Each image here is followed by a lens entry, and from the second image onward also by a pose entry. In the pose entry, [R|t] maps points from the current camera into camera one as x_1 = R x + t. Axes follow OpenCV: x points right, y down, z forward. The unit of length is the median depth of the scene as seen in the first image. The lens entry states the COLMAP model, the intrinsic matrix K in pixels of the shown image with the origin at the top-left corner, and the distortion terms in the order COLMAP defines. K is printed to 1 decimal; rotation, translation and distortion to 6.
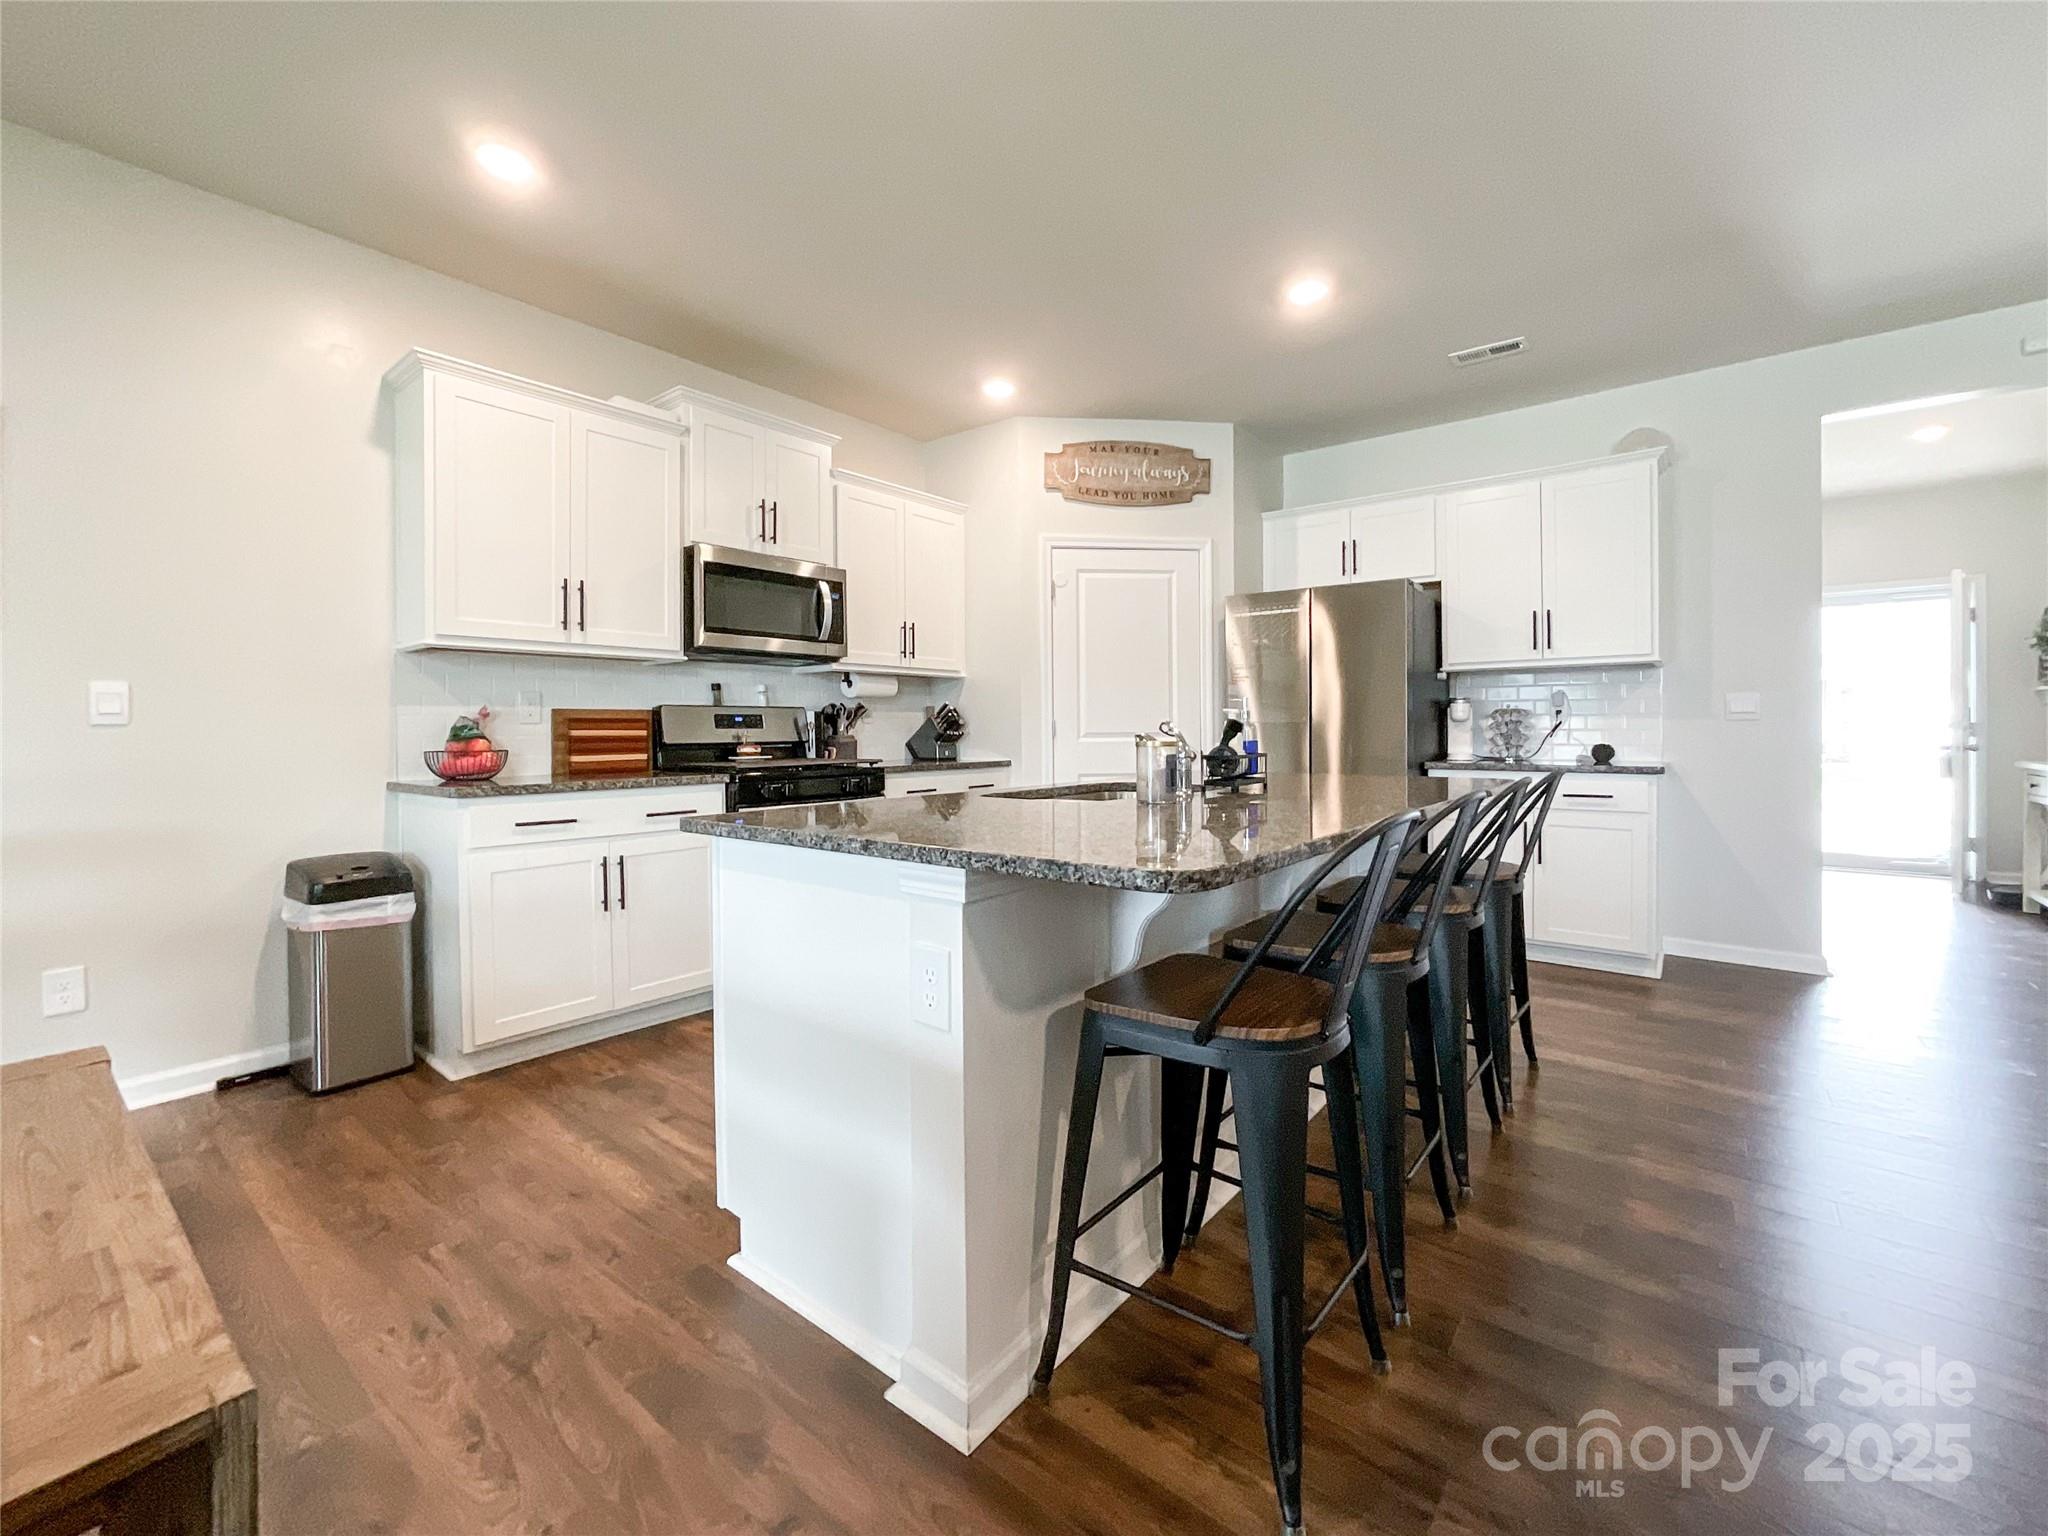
lens RADIAL K [[844.1, 0, 1018.7], [0, 844.1, 733.1], [0, 0, 1]] dist [-0.019713, 0.000016]
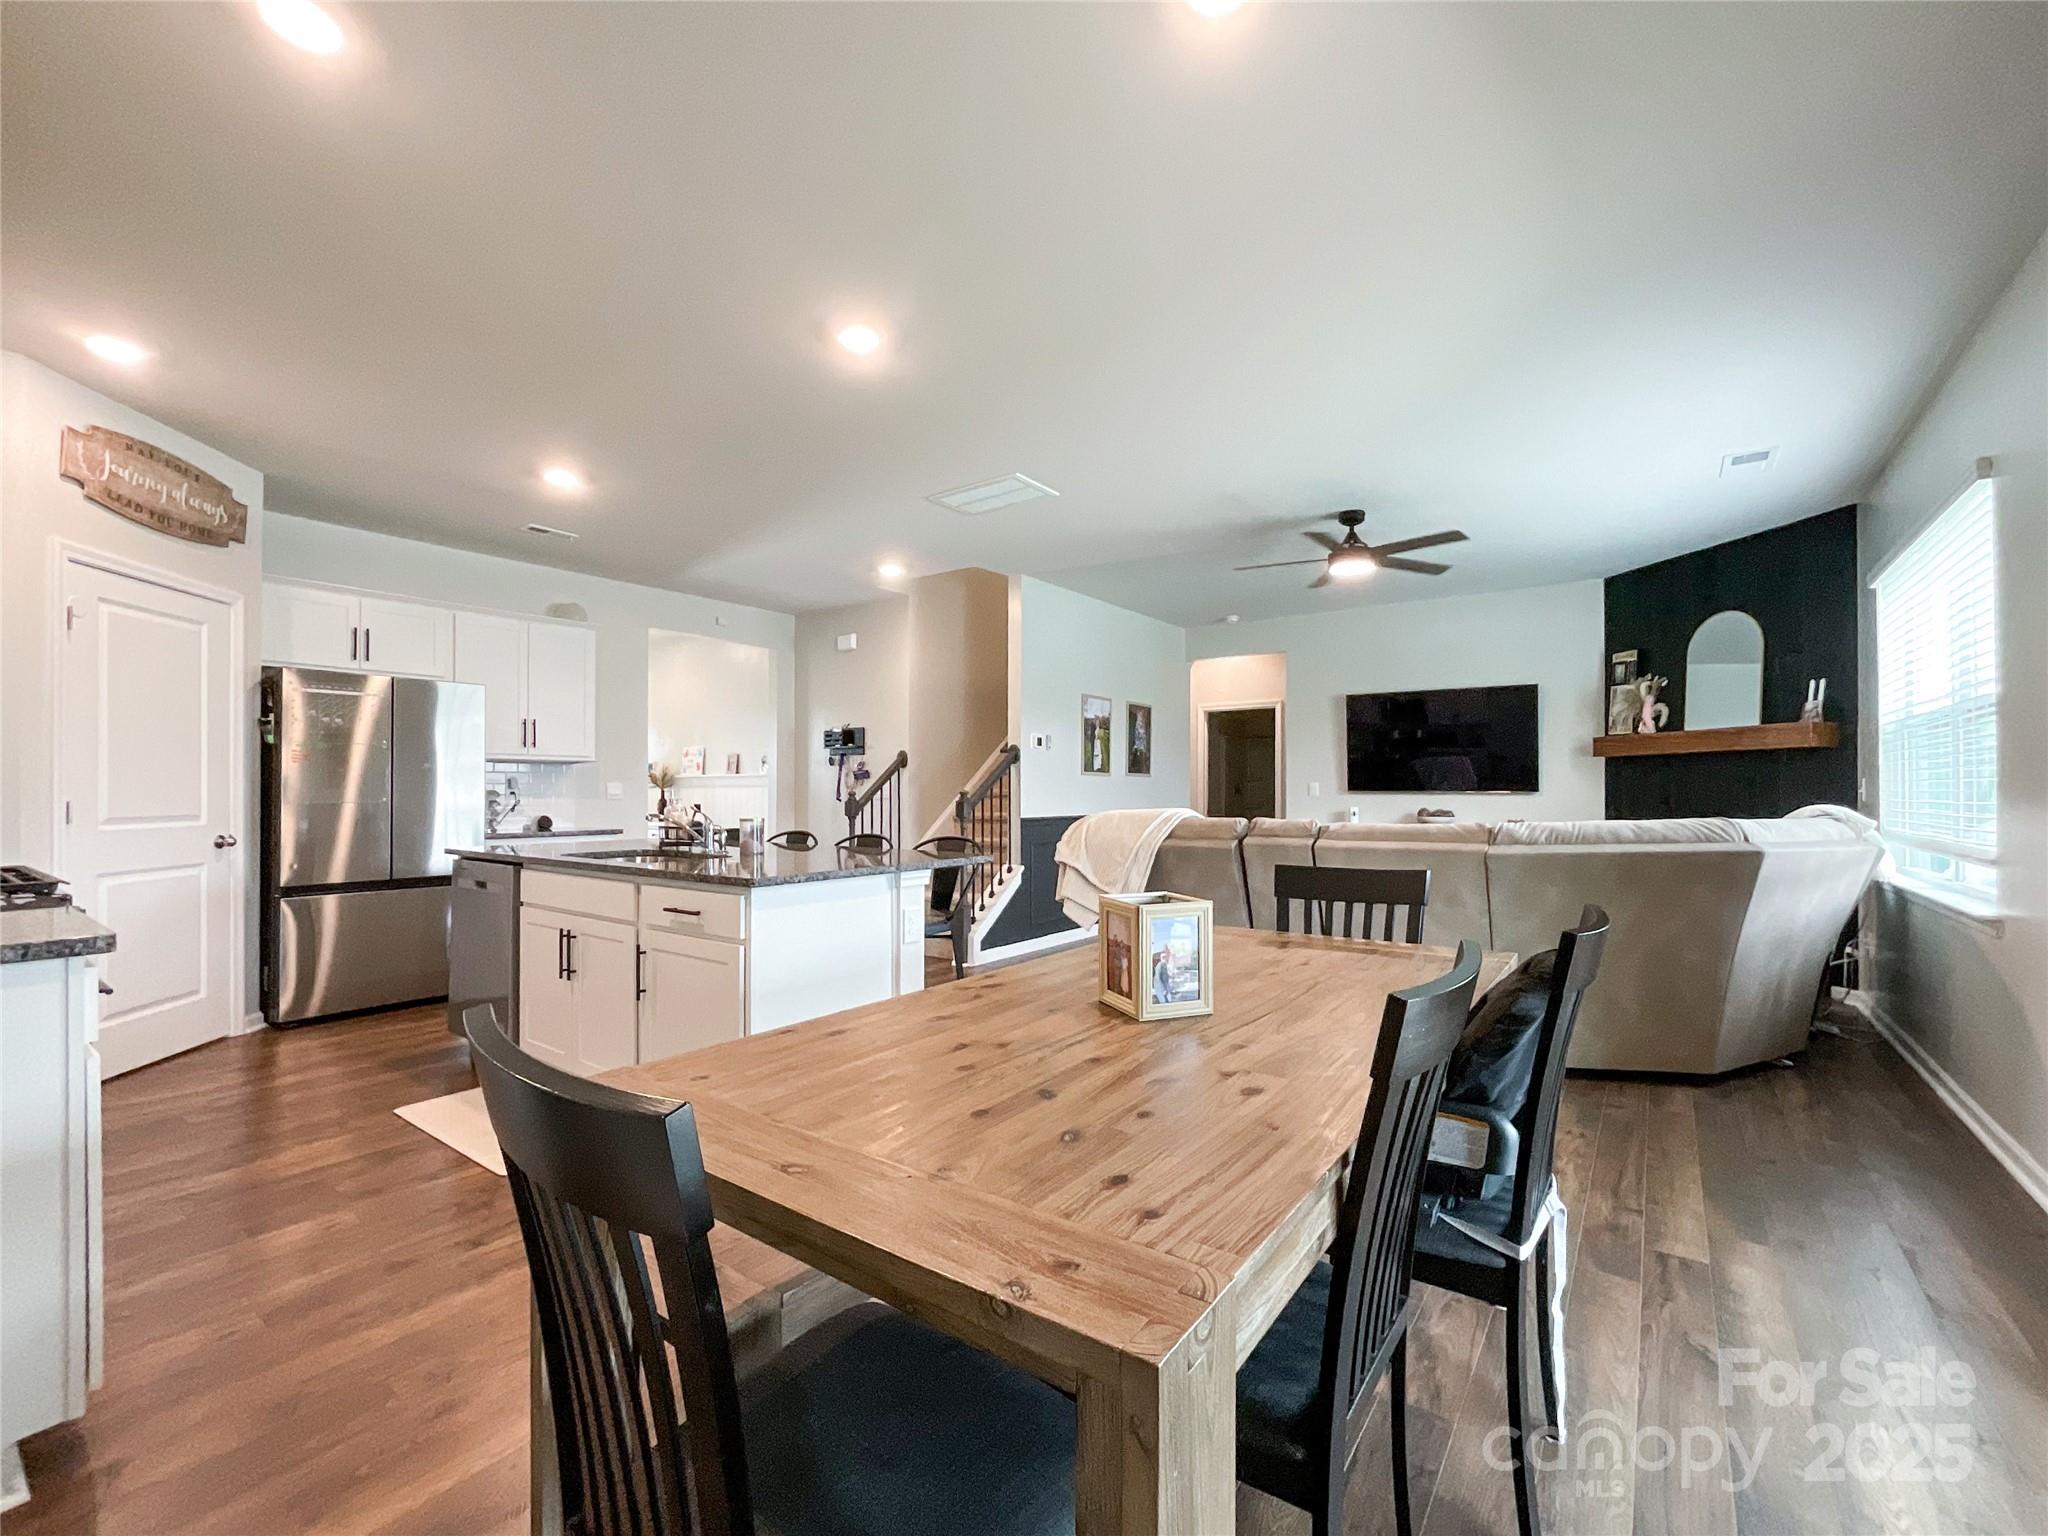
lens RADIAL K [[849.9, 0, 1022.6], [0, 849.9, 786.4], [0, 0, 1]] dist [0.000165, 0.000182]
pose [[-0.039900, 0.012762, 0.999122, -0.760570], [0.007197, 0.999896, -0.012485, -0.013834], [-0.999178, 0.006692, -0.039988, 0.236986]]
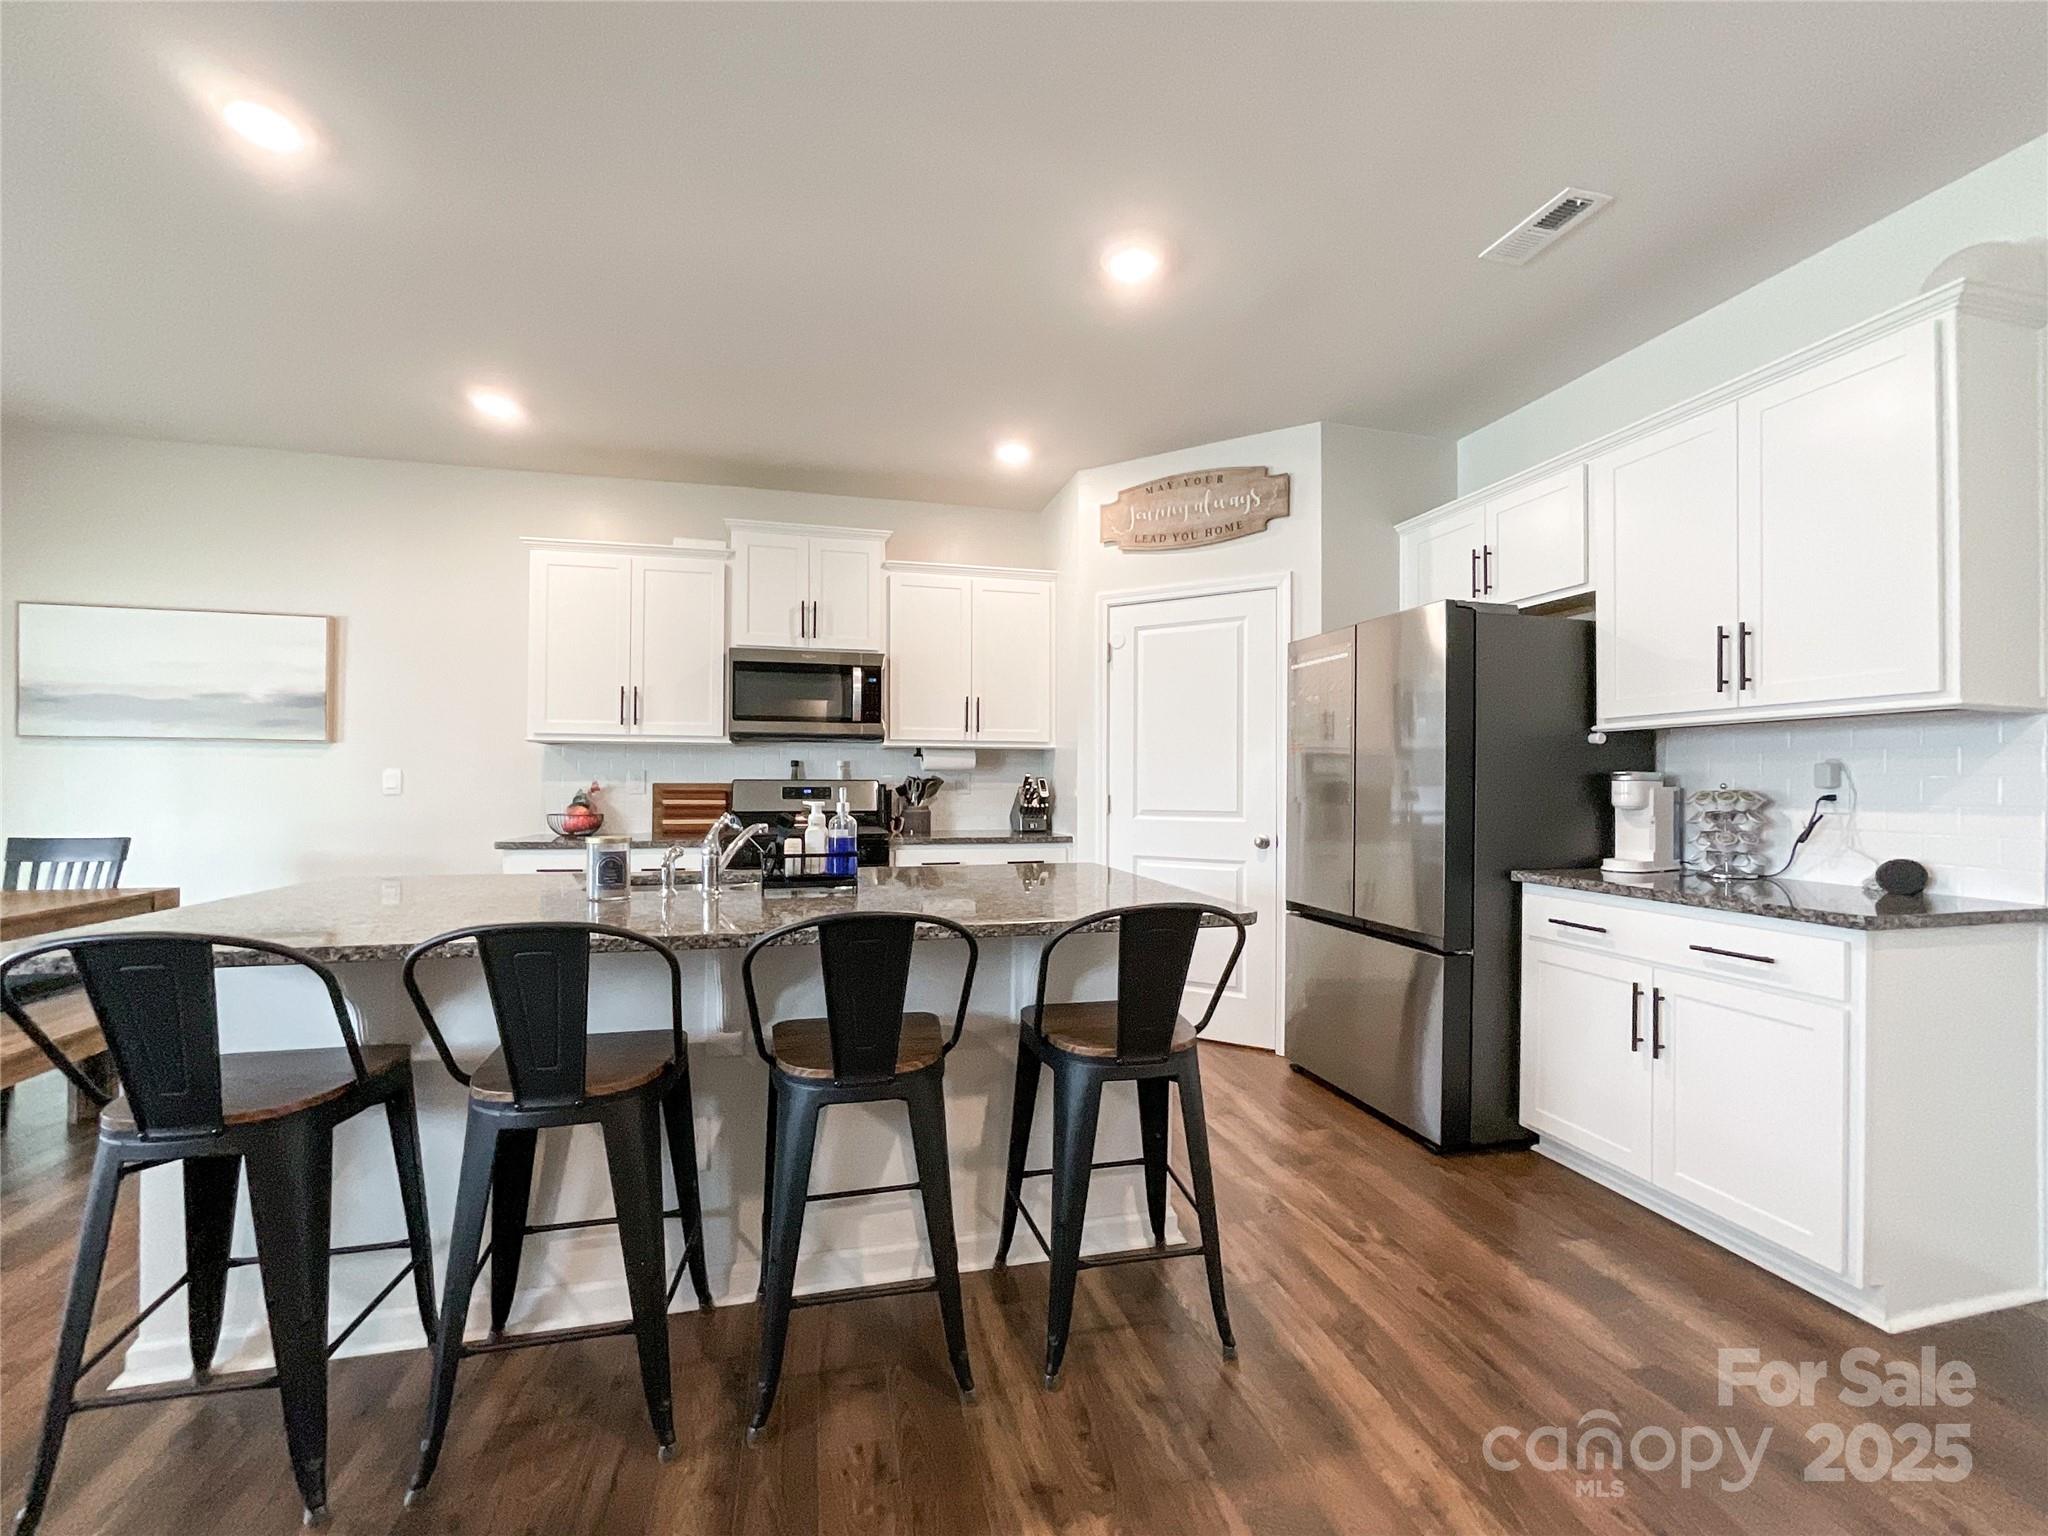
lens RADIAL K [[841.3, 0, 1031.1], [0, 841.3, 785.1], [0, 0, 1]] dist [-0.018346, 0.000125]
pose [[0.805388, 0.011327, -0.592640, 0.551674], [-0.012642, 0.999918, 0.001931, -0.028443], [0.592613, 0.005937, 0.805465, 0.230671]]
